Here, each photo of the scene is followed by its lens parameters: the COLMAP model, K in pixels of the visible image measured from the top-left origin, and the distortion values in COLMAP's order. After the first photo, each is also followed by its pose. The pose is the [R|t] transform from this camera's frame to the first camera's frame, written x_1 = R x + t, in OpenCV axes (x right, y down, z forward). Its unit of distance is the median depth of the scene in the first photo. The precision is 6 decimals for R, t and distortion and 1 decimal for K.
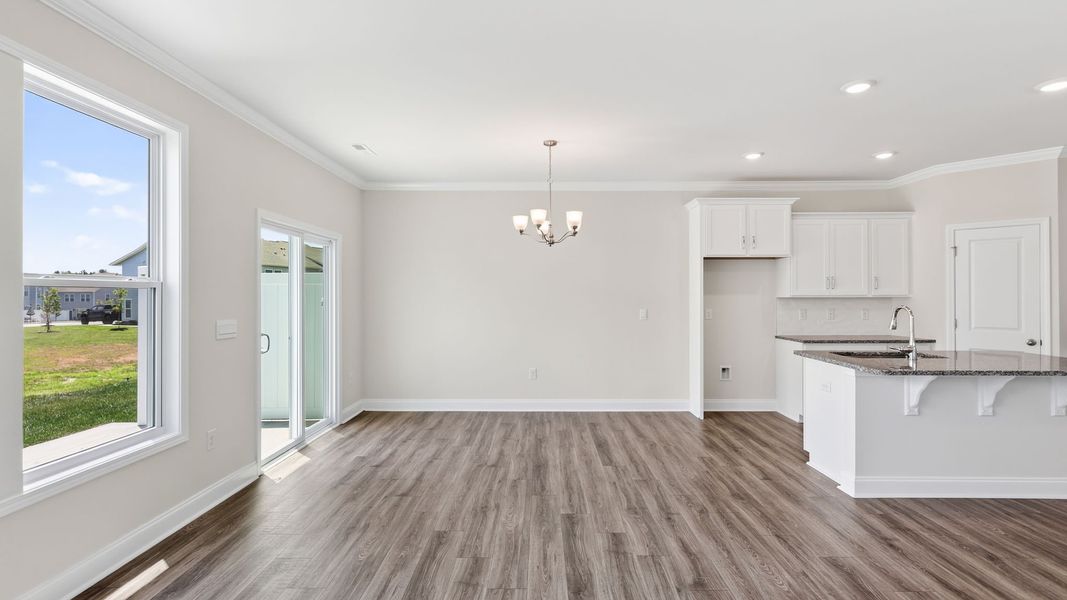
lens RADIAL K [[497.2, 0, 528.9], [0, 497.2, 292.1], [0, 0, 1]] dist [-0.004373, 0.003900]
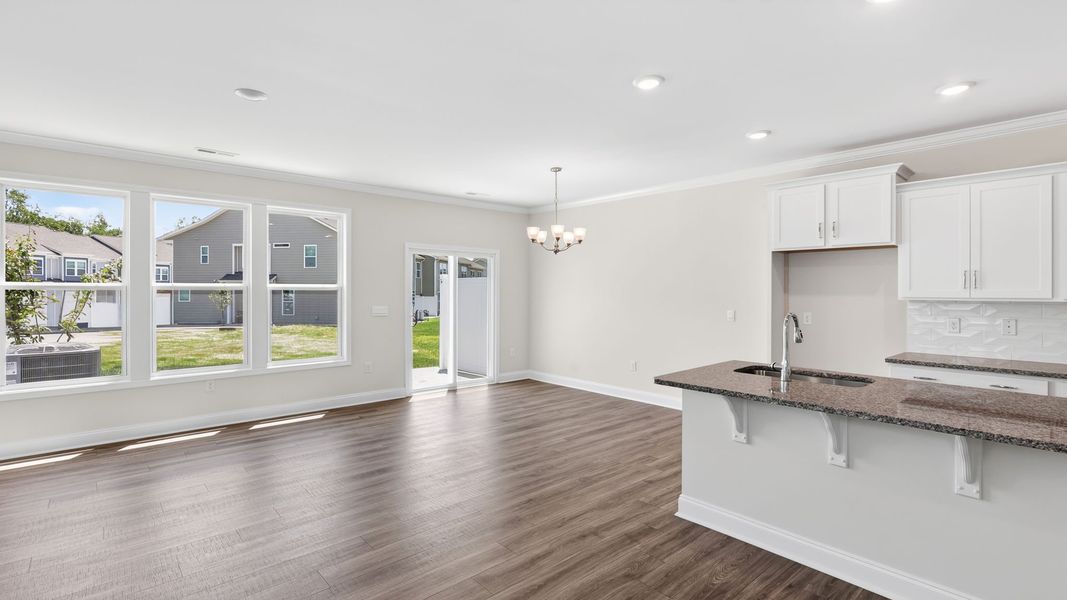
lens RADIAL K [[497.2, 0, 528.6], [0, 497.2, 291.5], [0, 0, 1]] dist [-0.004373, 0.003900]
pose [[0.669072, 0.004751, -0.743182, 0.894615], [0.002763, 0.999957, 0.008880, -0.012642], [0.743192, -0.007994, 0.669030, 0.132366]]
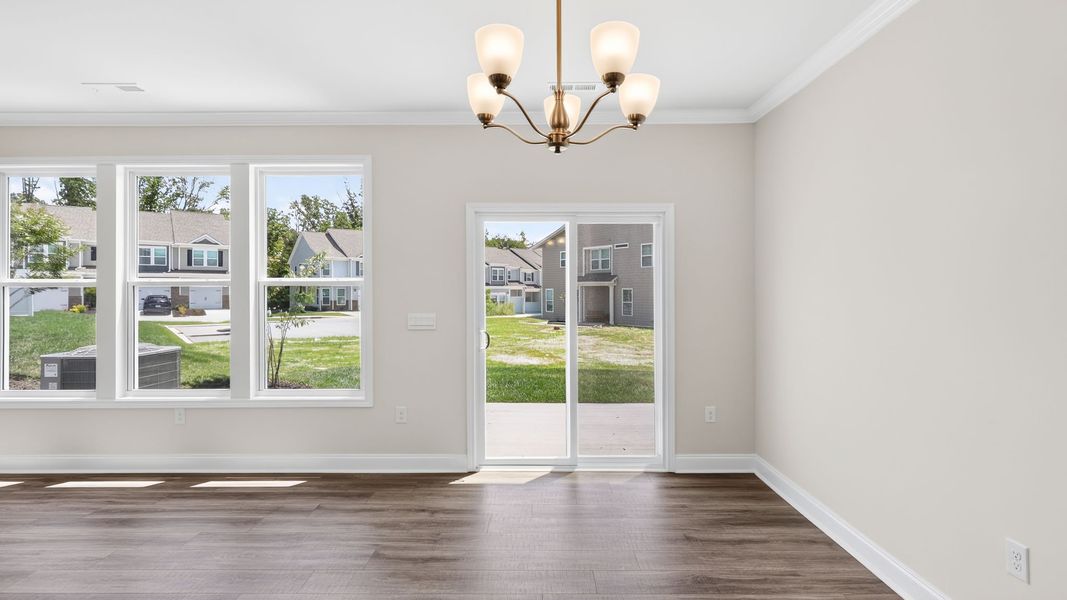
lens RADIAL K [[497.2, 0, 536.1], [0, 497.2, 290.4], [0, 0, 1]] dist [-0.004373, 0.003900]
pose [[0.012678, -0.000235, -0.999920, 0.393130], [0.012403, 0.999923, -0.000078, 0.006247], [0.999843, -0.012401, 0.012680, 0.966867]]
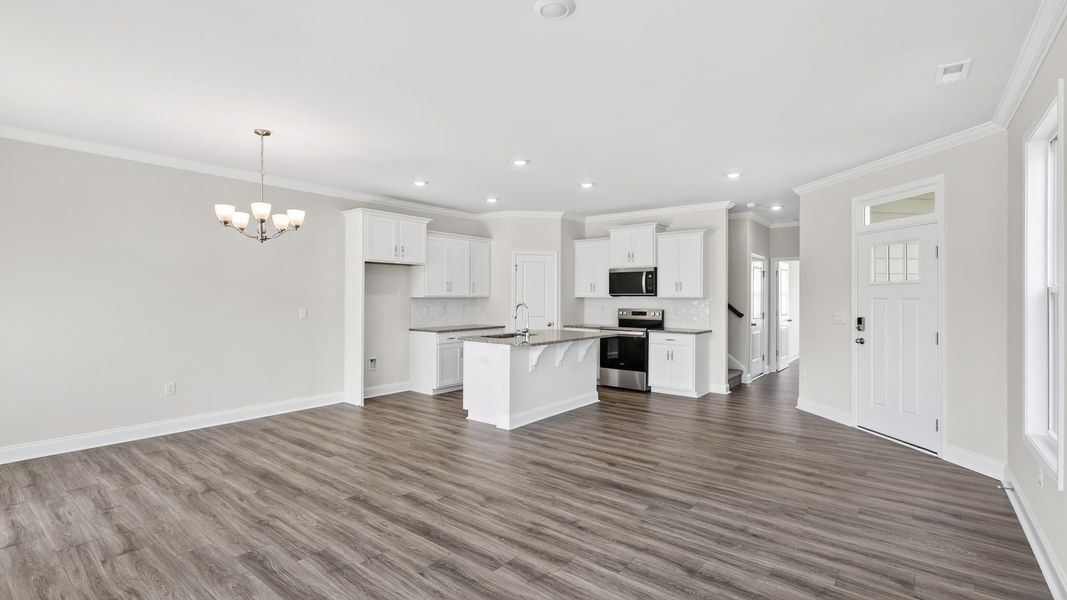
lens RADIAL K [[497.2, 0, 539.7], [0, 497.2, 293.8], [0, 0, 1]] dist [-0.004373, 0.003900]
pose [[0.598028, 0.008081, 0.801434, -0.389167], [-0.011352, 0.999934, -0.001612, 0.000041], [-0.801395, -0.008134, 0.598081, 0.017872]]
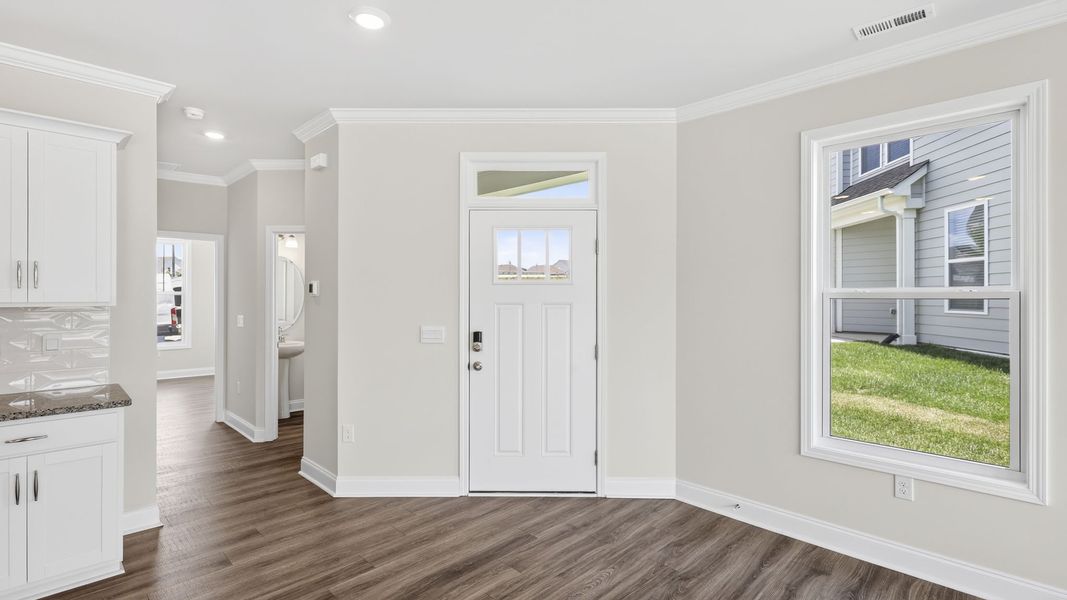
lens RADIAL K [[497.2, 0, 532.9], [0, 497.2, 297.0], [0, 0, 1]] dist [-0.004373, 0.003900]
pose [[-0.716452, -0.003057, 0.697630, 0.398458], [-0.005811, 0.999982, -0.001586, -0.009655], [-0.697612, -0.005190, -0.716457, 0.633153]]
